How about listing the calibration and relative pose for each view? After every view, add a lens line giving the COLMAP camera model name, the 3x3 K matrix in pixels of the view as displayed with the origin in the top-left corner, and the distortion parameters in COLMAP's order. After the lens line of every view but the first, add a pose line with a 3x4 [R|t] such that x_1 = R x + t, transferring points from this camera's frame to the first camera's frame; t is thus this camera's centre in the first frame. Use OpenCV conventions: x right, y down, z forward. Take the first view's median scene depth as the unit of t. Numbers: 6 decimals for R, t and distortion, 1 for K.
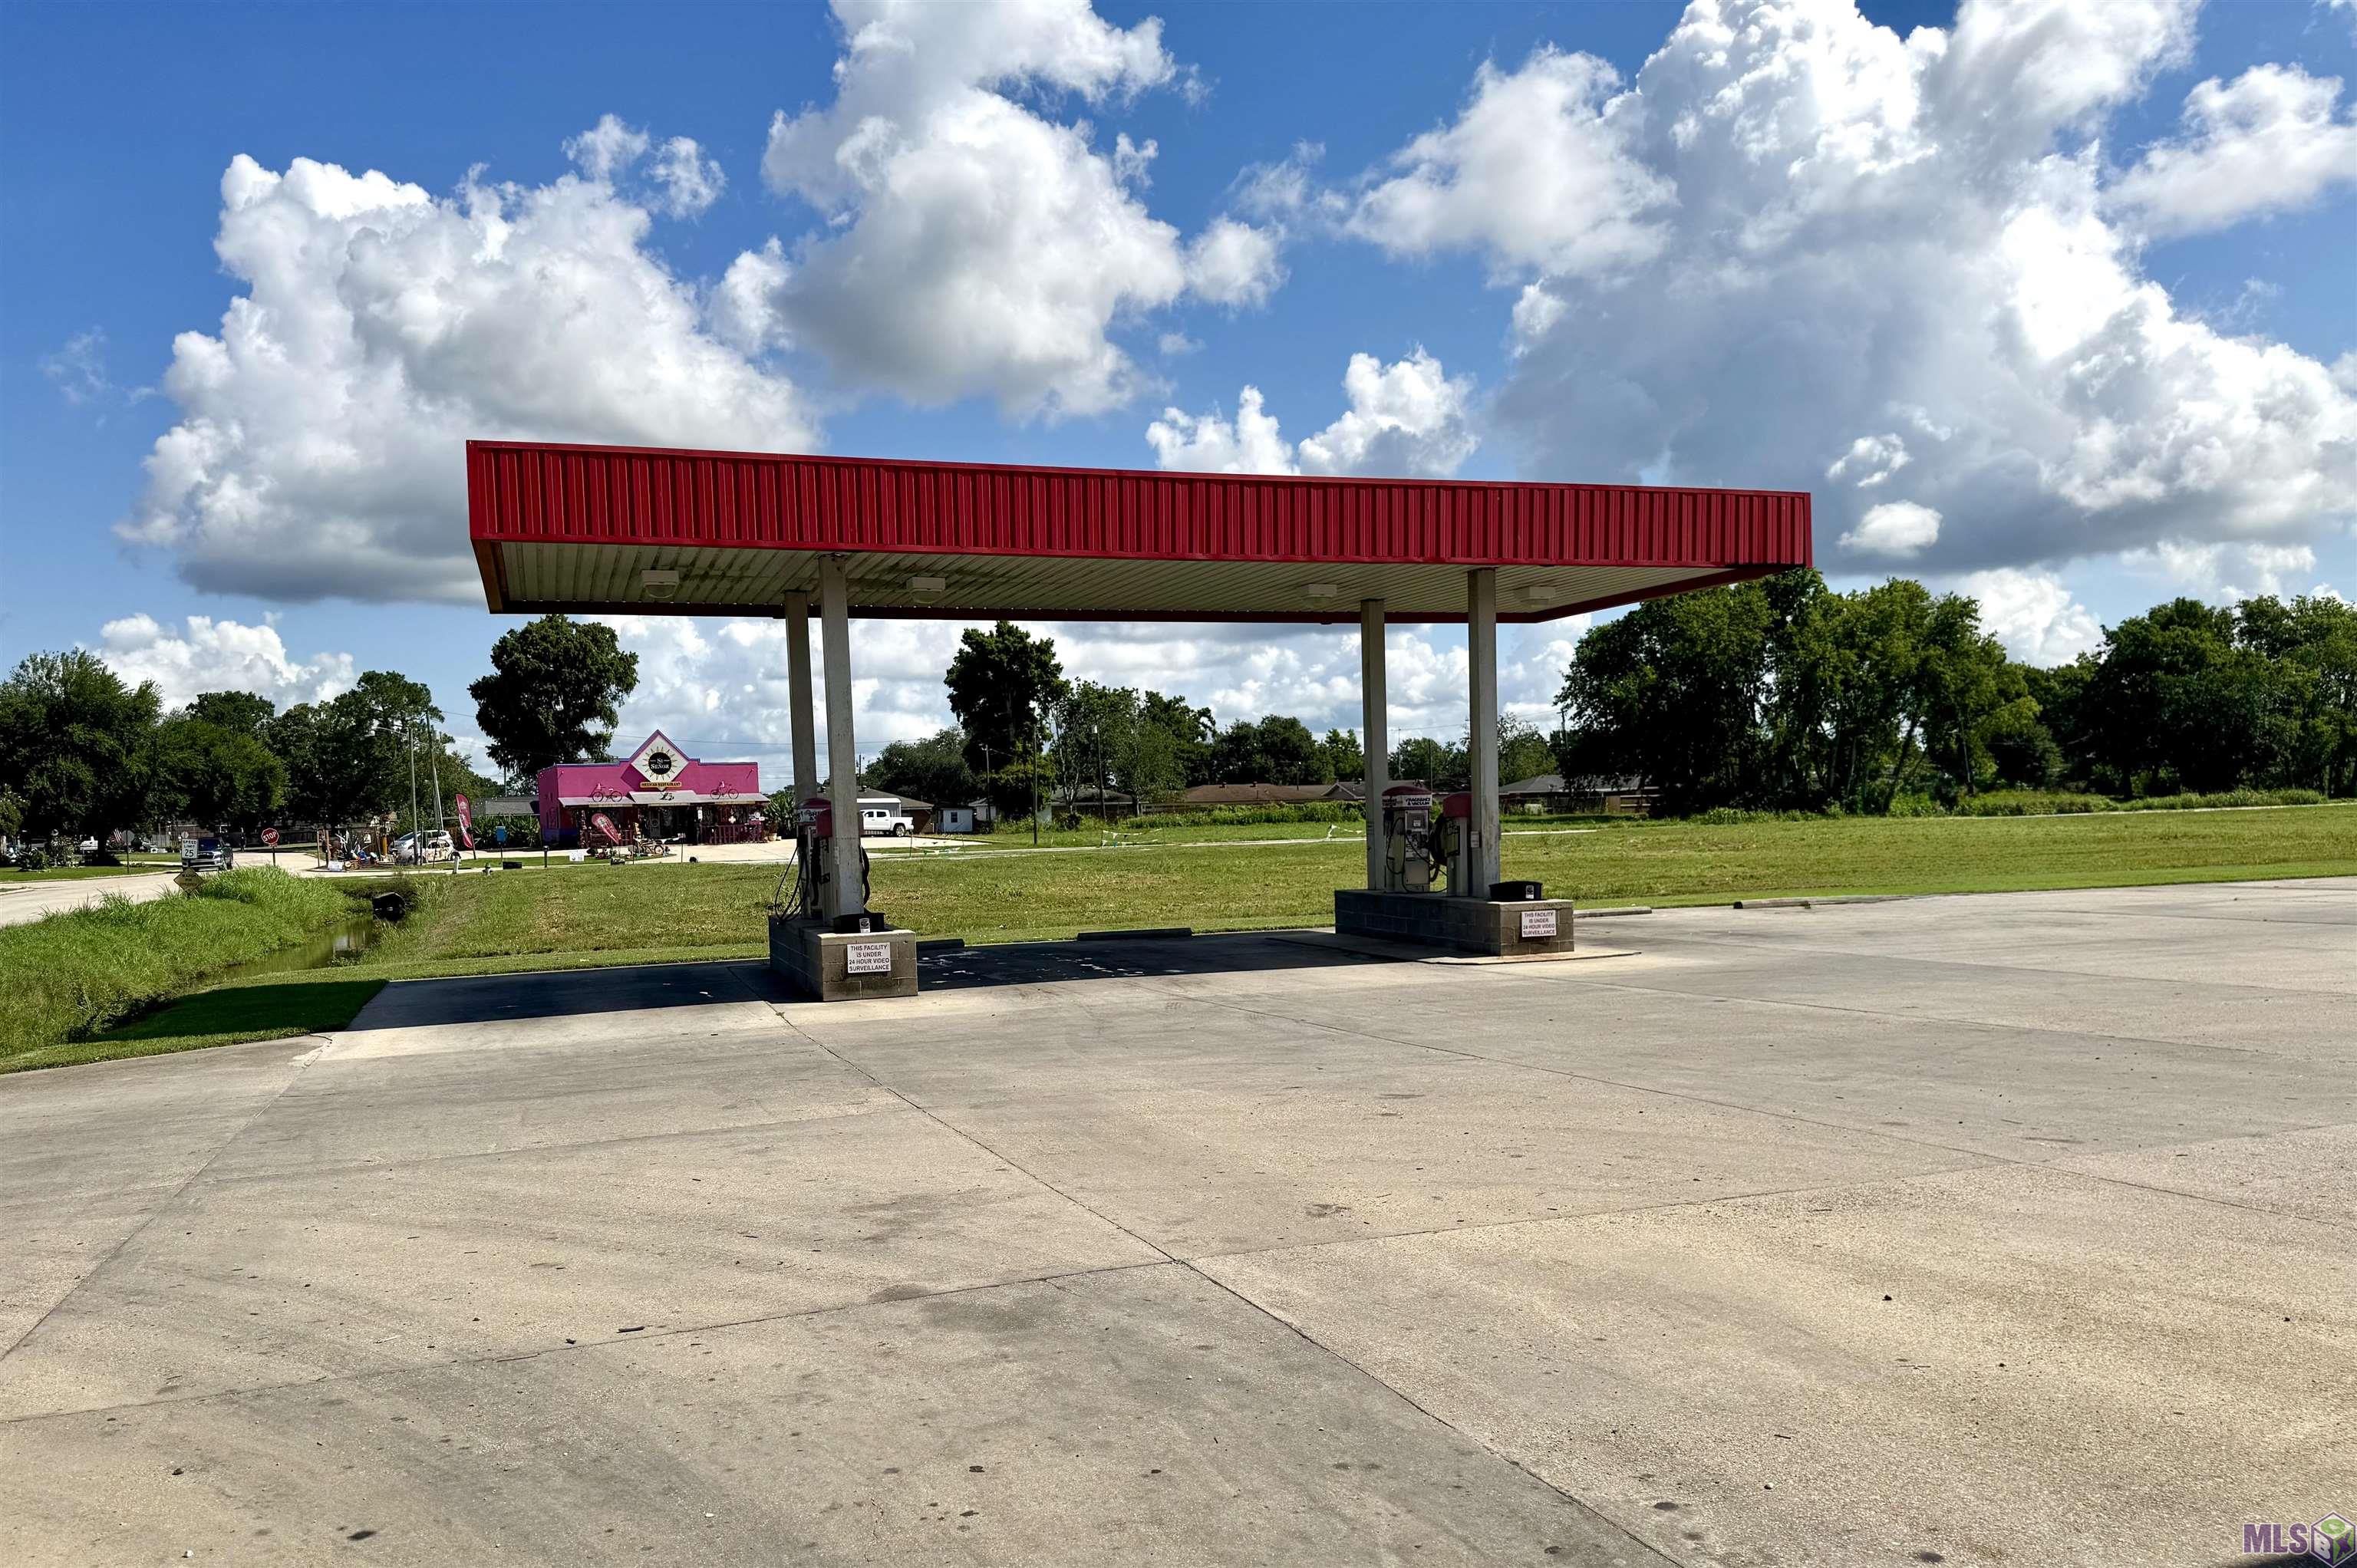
lens RADIAL K [[1660.6, 0, 1174.5], [0, 1660.6, 880.7], [0, 0, 1]] dist [0.074174, -0.001444]
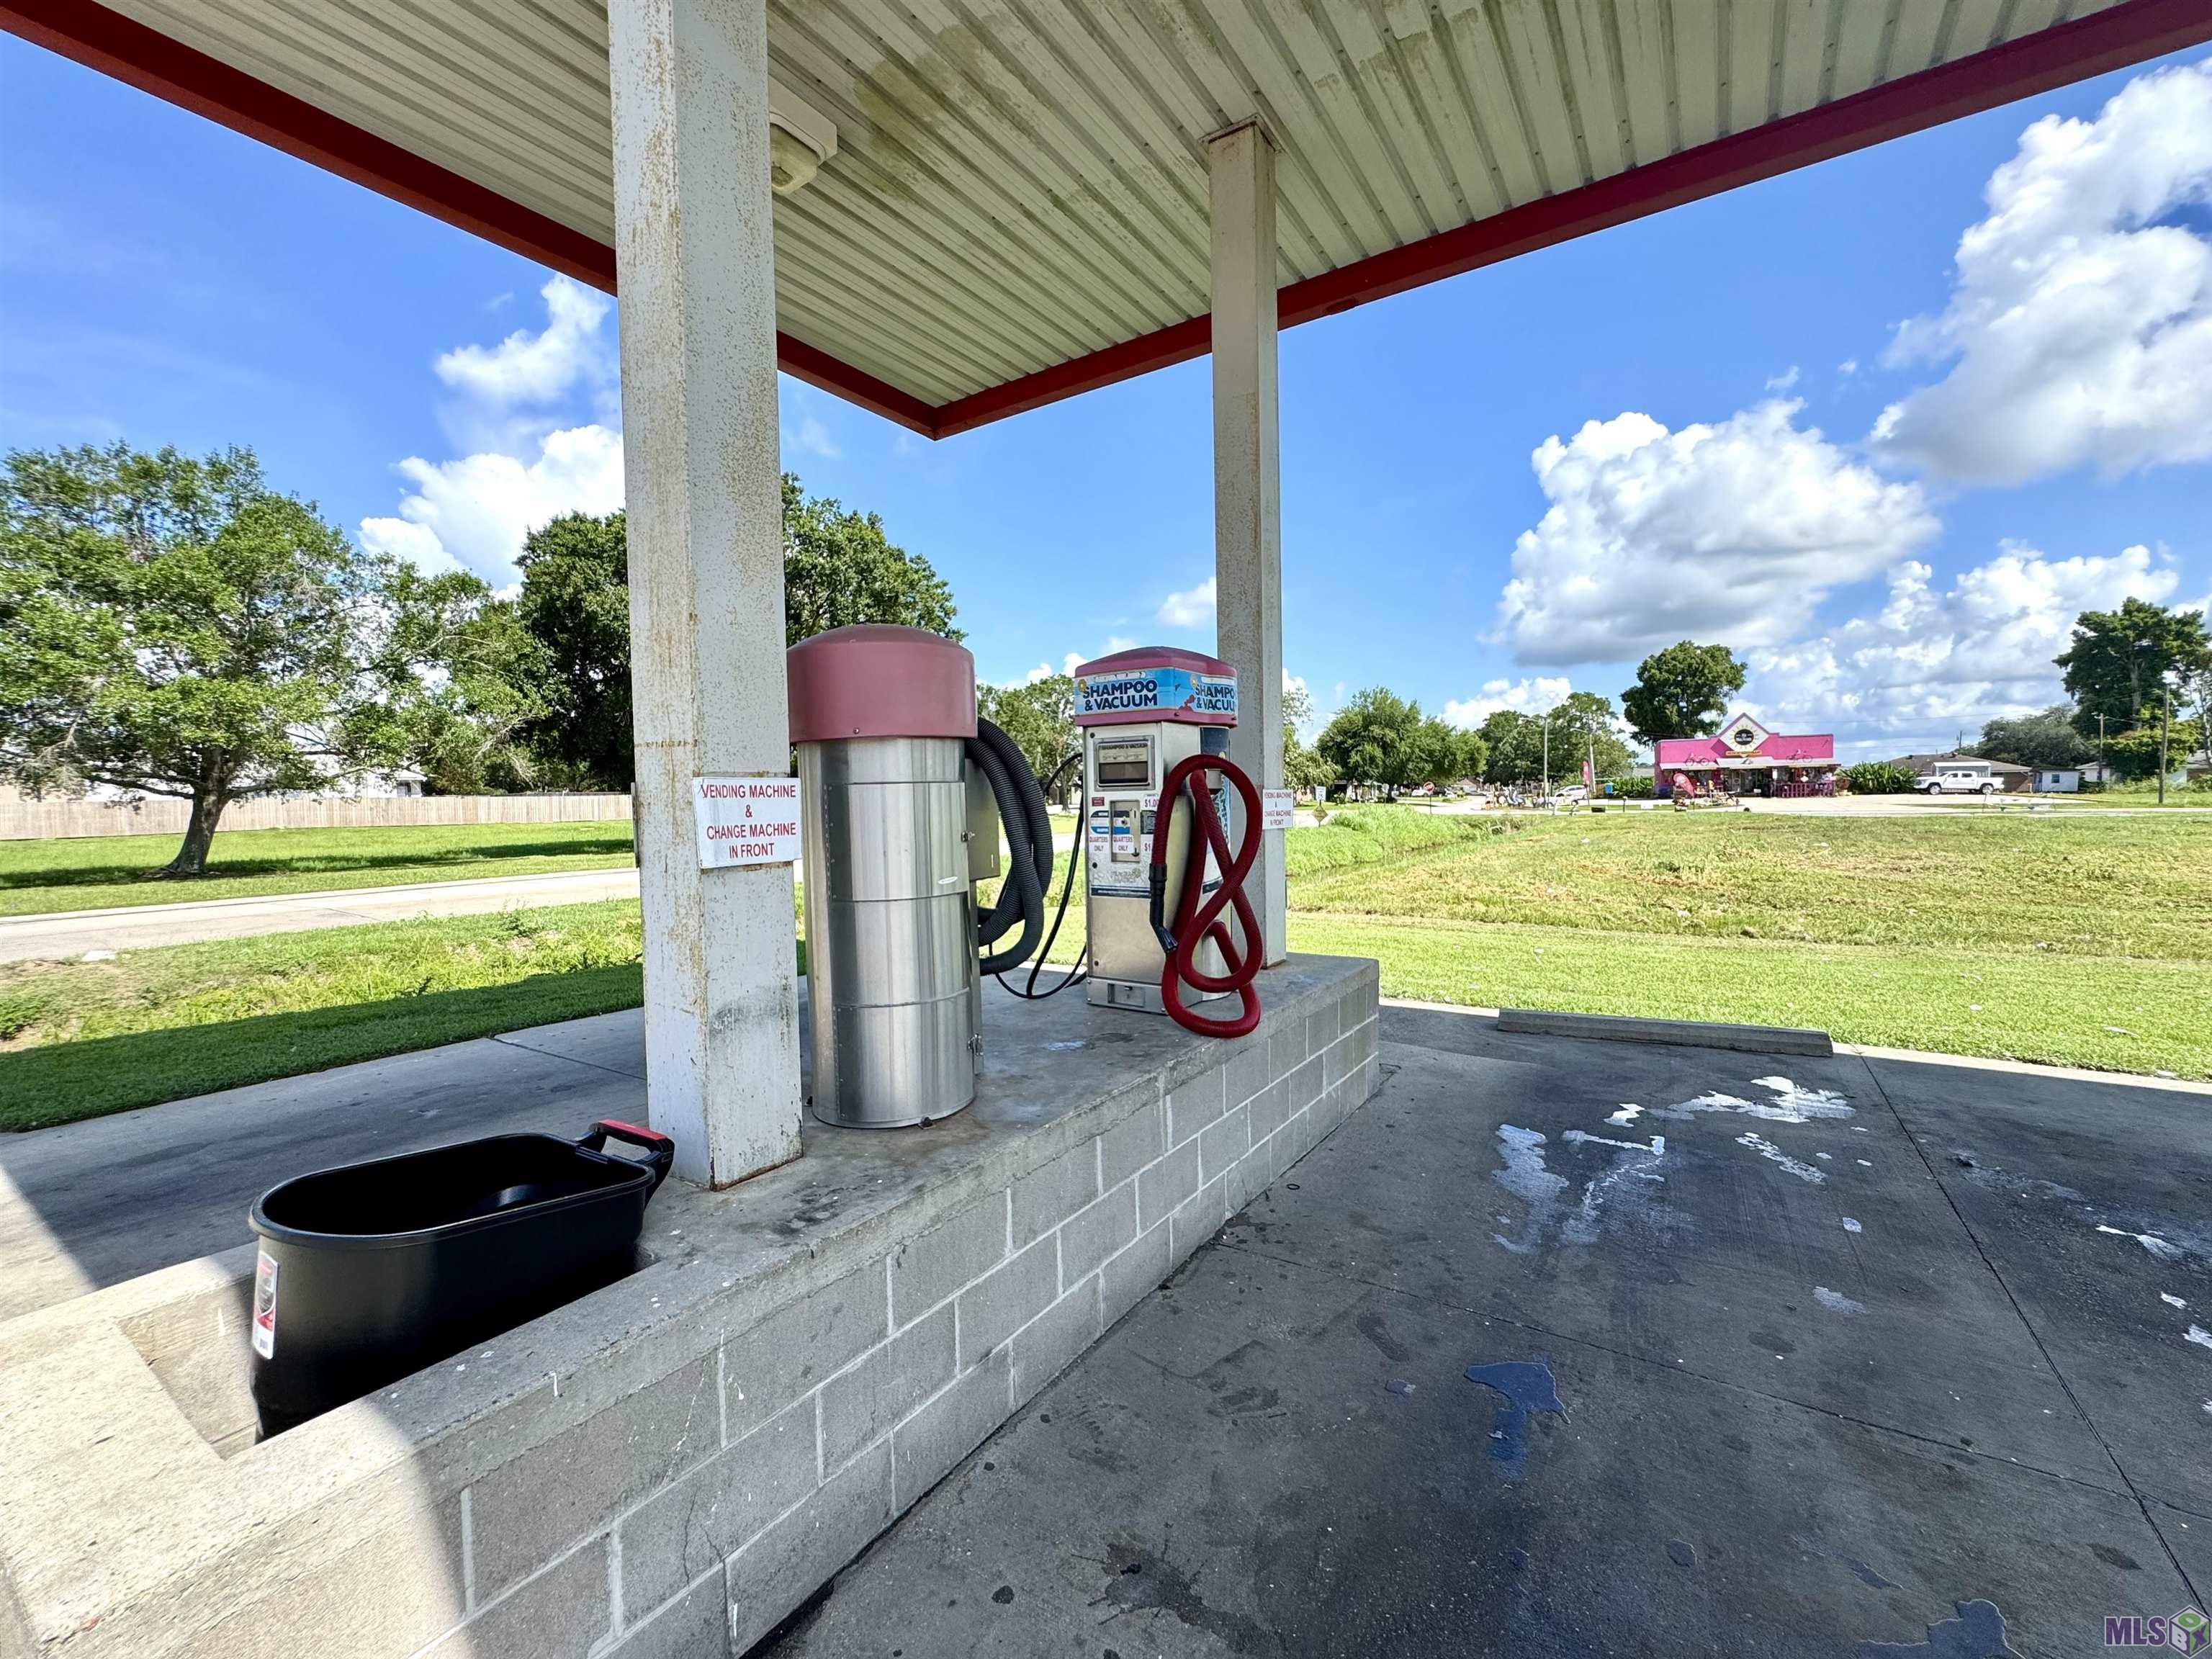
lens RADIAL K [[911.4, 0, 1106.0], [0, 911.4, 829.5], [0, 0, 1]] dist [-0.001388, 0.000241]
pose [[0.586556, 0.047945, -0.808489, -0.008897], [-0.034338, 0.998821, 0.034320, -0.002638], [0.809181, 0.007631, 0.587510, 0.123346]]
